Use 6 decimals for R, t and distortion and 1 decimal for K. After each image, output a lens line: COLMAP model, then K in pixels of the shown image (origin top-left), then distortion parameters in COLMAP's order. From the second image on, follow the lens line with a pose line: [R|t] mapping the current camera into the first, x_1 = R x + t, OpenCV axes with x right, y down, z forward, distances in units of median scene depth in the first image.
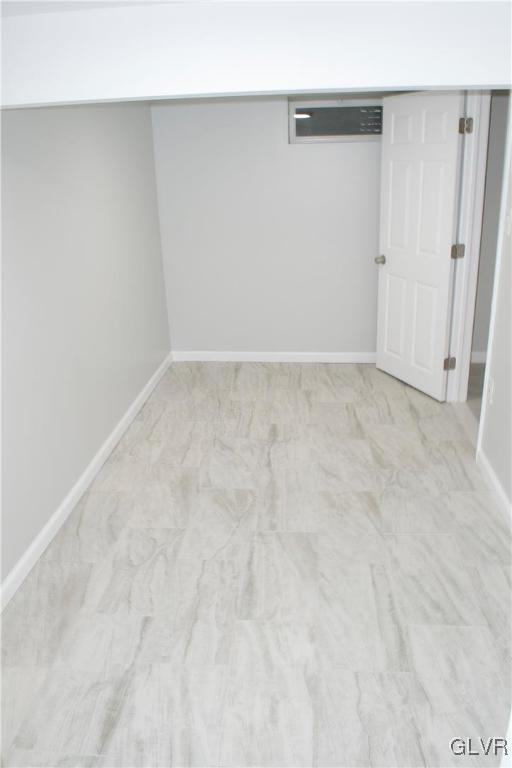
lens RADIAL K [[617.4, 0, 256.0], [0, 617.4, 384.0], [0, 0, 1]] dist [-0.069819, 0.003325]
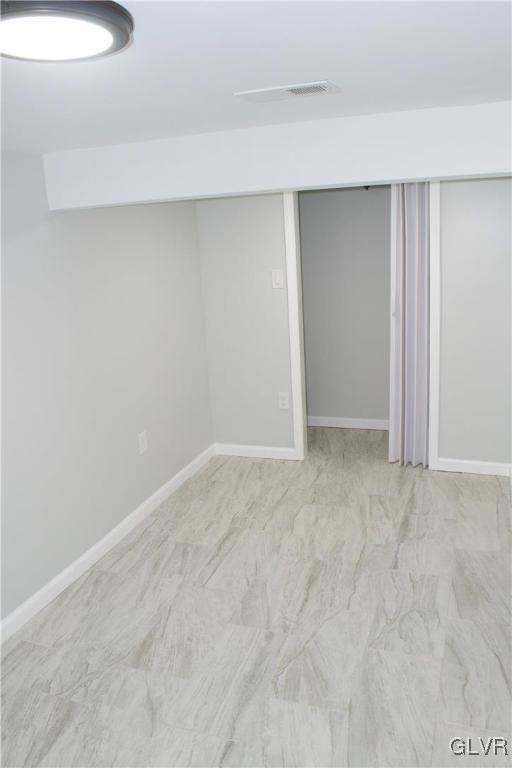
lens RADIAL K [[617.4, 0, 256.0], [0, 617.4, 384.0], [0, 0, 1]] dist [-0.069819, 0.003325]
pose [[-0.963241, 0.021316, 0.267792, -0.221925], [0.169375, 0.821936, 0.543814, -0.620594], [-0.208516, 0.569181, -0.795333, 1.657845]]
